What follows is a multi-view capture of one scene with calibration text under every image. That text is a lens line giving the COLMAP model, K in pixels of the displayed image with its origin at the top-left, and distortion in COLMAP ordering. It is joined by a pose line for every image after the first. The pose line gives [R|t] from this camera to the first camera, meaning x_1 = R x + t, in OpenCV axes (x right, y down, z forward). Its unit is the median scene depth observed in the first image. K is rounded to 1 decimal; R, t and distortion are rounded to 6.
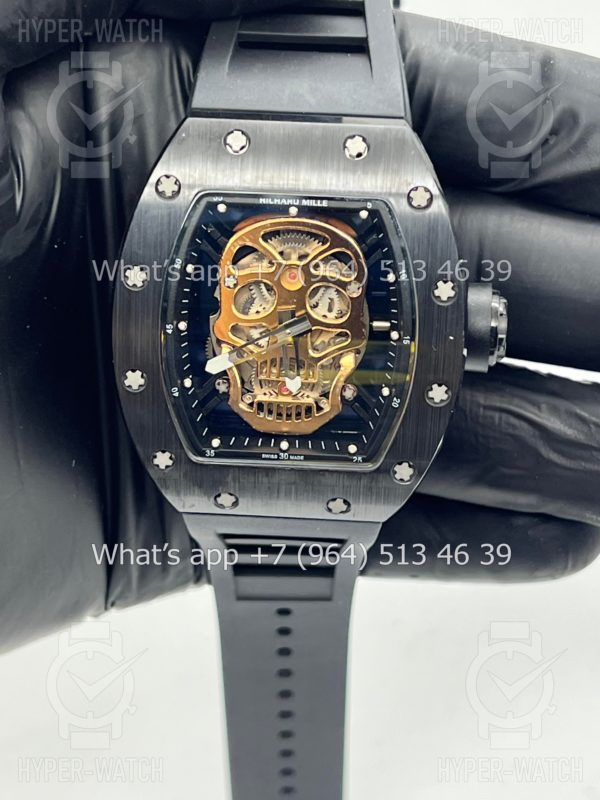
lens RADIAL K [[1877.5, 0, 298.3], [0, 1877.5, 408.3], [0, 0, 1]] dist [0.190002, 0.000000]
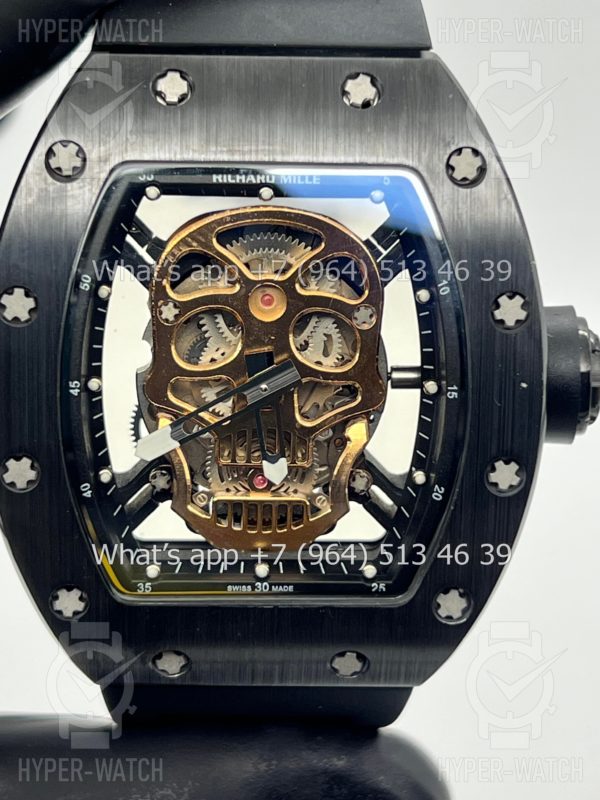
lens RADIAL K [[1877.5, 0, 295.8], [0, 1877.5, 398.2], [0, 0, 1]] dist [0.190002, 0.000000]
pose [[0.997268, -0.035690, 0.064674, -0.035724], [0.042265, 0.993749, -0.103329, 0.028727], [-0.060582, 0.105781, 0.992542, 0.373891]]
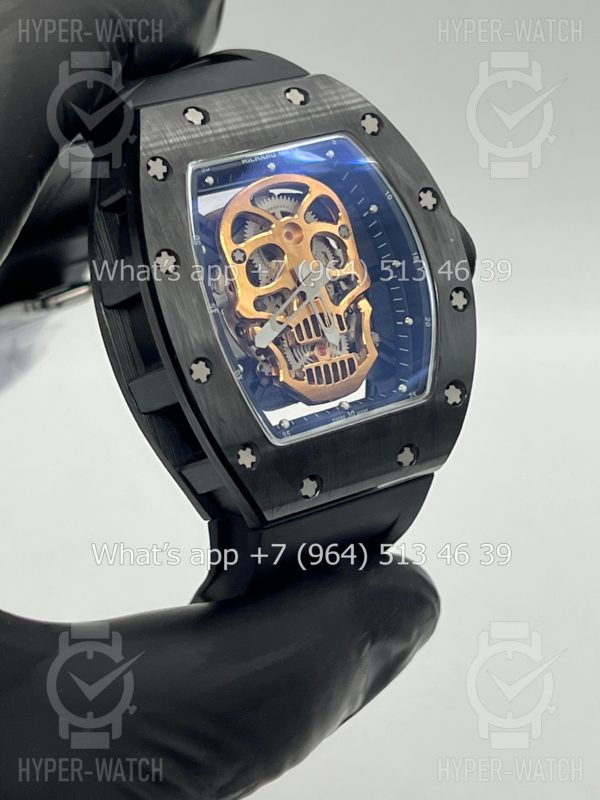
lens RADIAL K [[1877.5, 0, 302.4], [0, 1877.5, 400.8], [0, 0, 1]] dist [0.190002, 0.000000]
pose [[0.795697, -0.275991, 0.539162, -0.547031], [0.452320, 0.862774, -0.225891, 0.227166], [-0.402831, 0.423615, 0.811343, 0.244347]]
